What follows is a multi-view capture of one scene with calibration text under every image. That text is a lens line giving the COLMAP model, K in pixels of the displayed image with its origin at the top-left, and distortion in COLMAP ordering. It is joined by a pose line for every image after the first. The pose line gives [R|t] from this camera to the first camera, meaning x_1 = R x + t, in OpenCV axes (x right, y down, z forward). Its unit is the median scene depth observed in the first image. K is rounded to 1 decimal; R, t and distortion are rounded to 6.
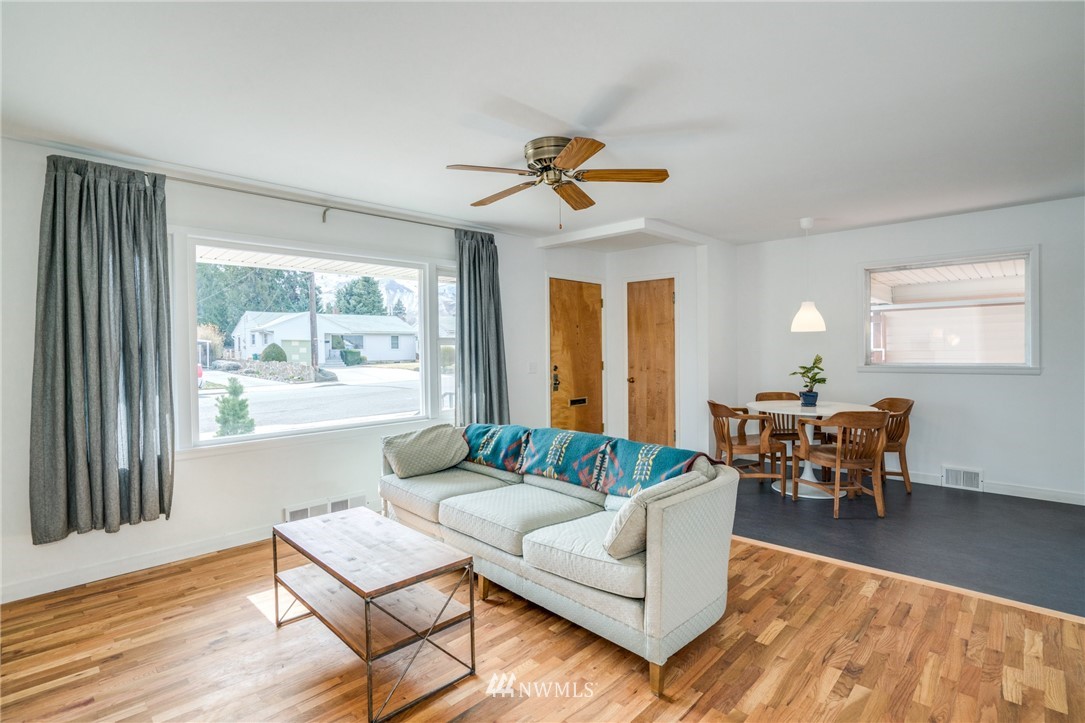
lens RADIAL K [[532.1, 0, 541.0], [0, 532.1, 353.1], [0, 0, 1]] dist [-0.040420, 0.017377]
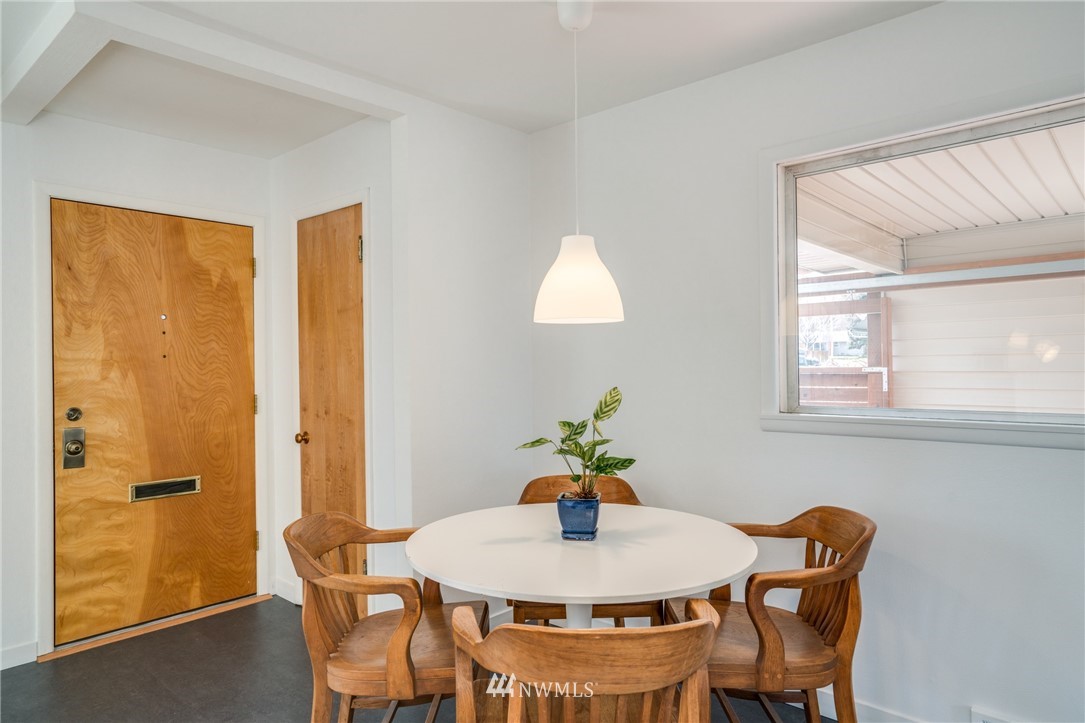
lens RADIAL K [[696.4, 0, 546.9], [0, 696.4, 363.1], [0, 0, 1]] dist [0.003233, 0.006038]
pose [[0.999540, 0.000534, 0.030332, 0.592645], [-0.000279, 0.999965, -0.008413, -0.012012], [-0.030335, 0.008401, 0.999504, 0.675953]]
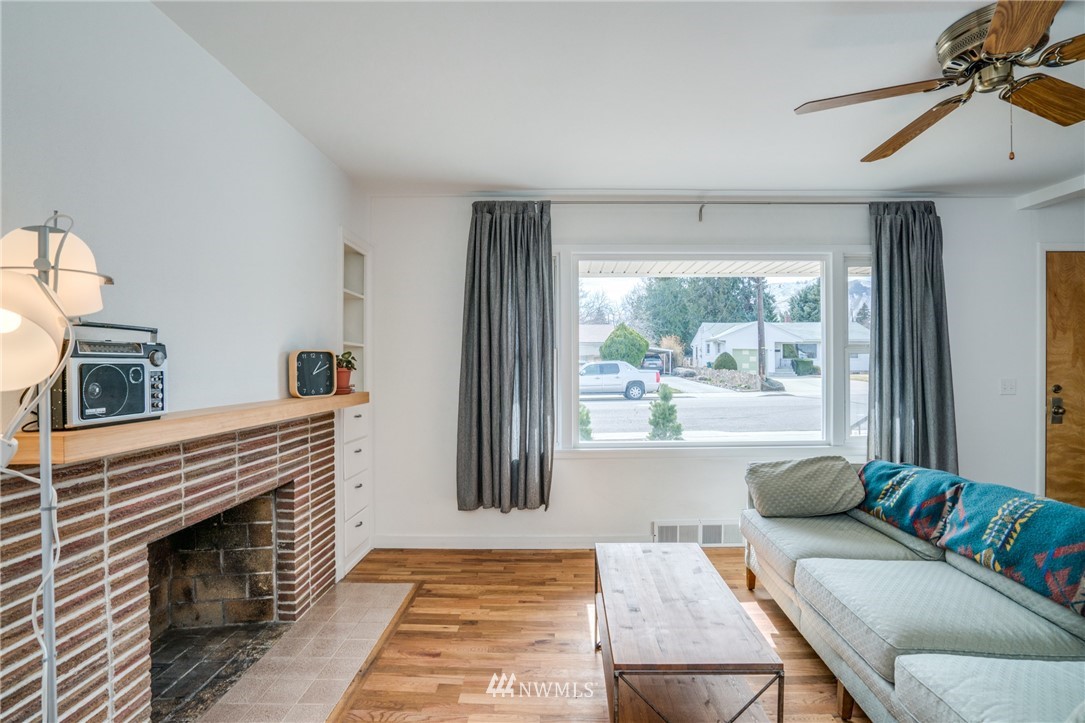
lens RADIAL K [[532.1, 0, 551.8], [0, 532.1, 363.1], [0, 0, 1]] dist [-0.040420, 0.017377]
pose [[0.699293, 0.012173, -0.714732, 0.076453], [-0.010729, 0.999921, 0.006533, -0.001733], [0.714755, 0.003100, 0.699368, 0.172927]]
